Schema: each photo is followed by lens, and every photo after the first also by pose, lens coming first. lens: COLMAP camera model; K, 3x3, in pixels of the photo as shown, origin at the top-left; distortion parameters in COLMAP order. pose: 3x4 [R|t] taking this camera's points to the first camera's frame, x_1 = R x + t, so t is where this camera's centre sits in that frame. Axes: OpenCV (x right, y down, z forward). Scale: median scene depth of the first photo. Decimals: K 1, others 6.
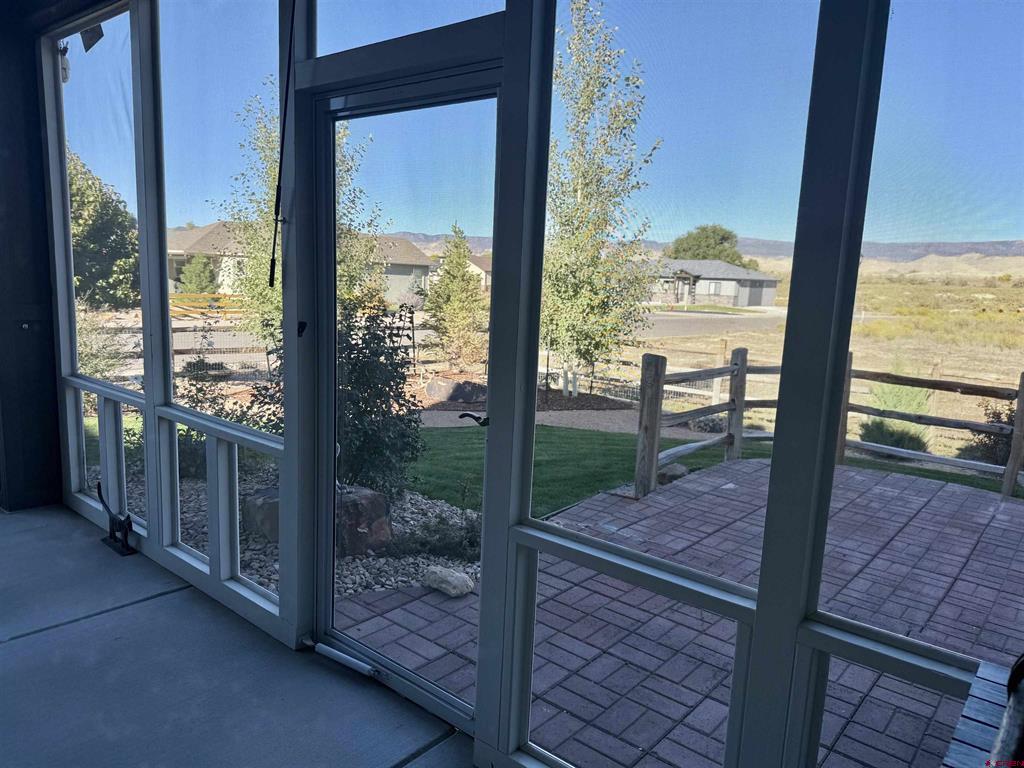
lens RADIAL K [[721.1, 0, 504.2], [0, 721.1, 388.4], [0, 0, 1]] dist [0.070242, -0.089297]
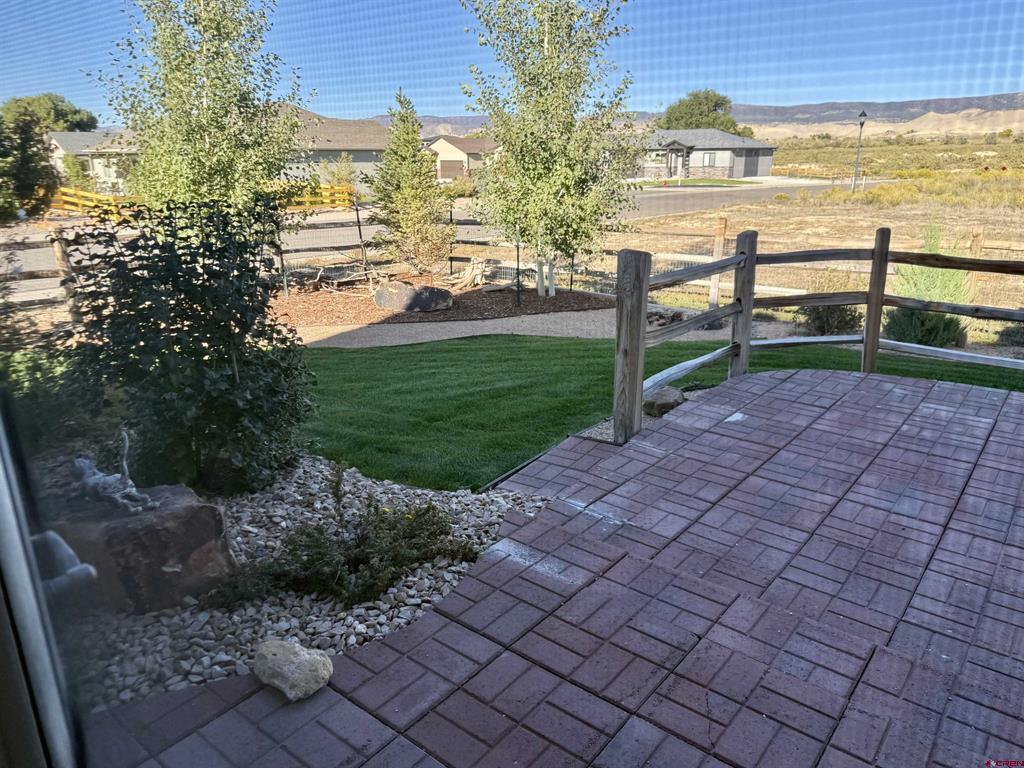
lens RADIAL K [[721.1, 0, 516.7], [0, 721.1, 392.1], [0, 0, 1]] dist [0.070242, -0.089297]
pose [[0.998136, -0.058670, 0.016779, 0.065613], [0.055316, 0.986022, 0.157162, -0.025162], [-0.025765, -0.155941, 0.987430, 0.248359]]
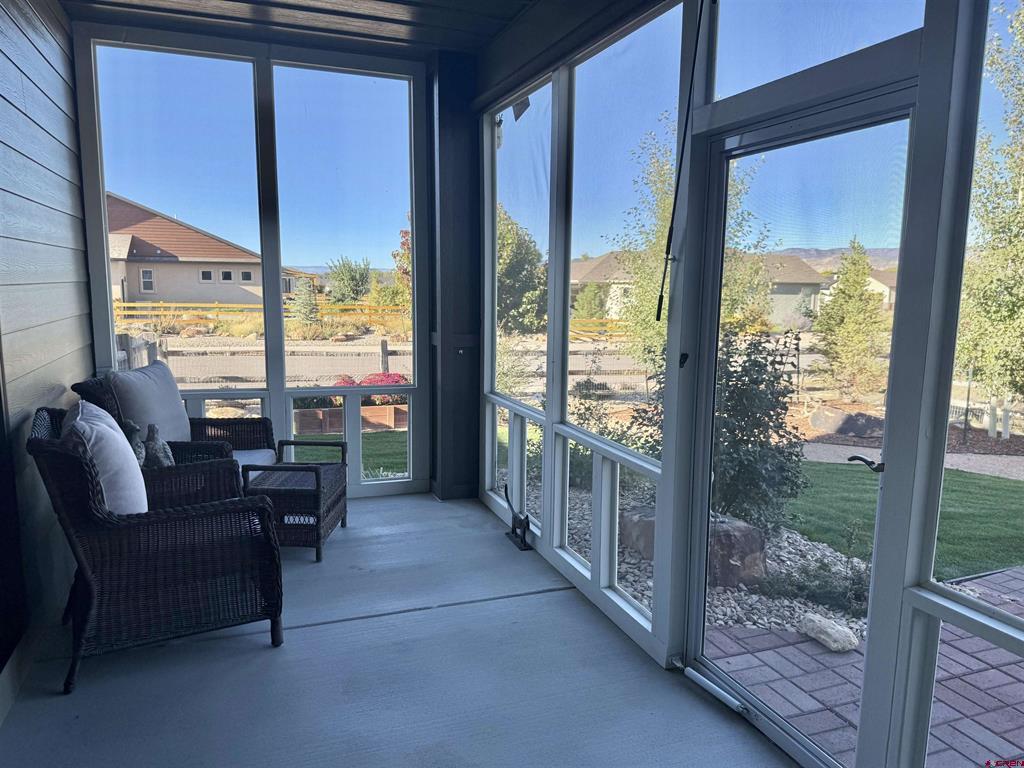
lens RADIAL K [[721.1, 0, 503.2], [0, 721.1, 388.9], [0, 0, 1]] dist [0.070242, -0.089297]
pose [[0.872978, 0.039627, -0.486147, 0.001357], [-0.052680, 0.998524, -0.013206, -0.007523], [0.484906, 0.037139, 0.873777, -0.020723]]
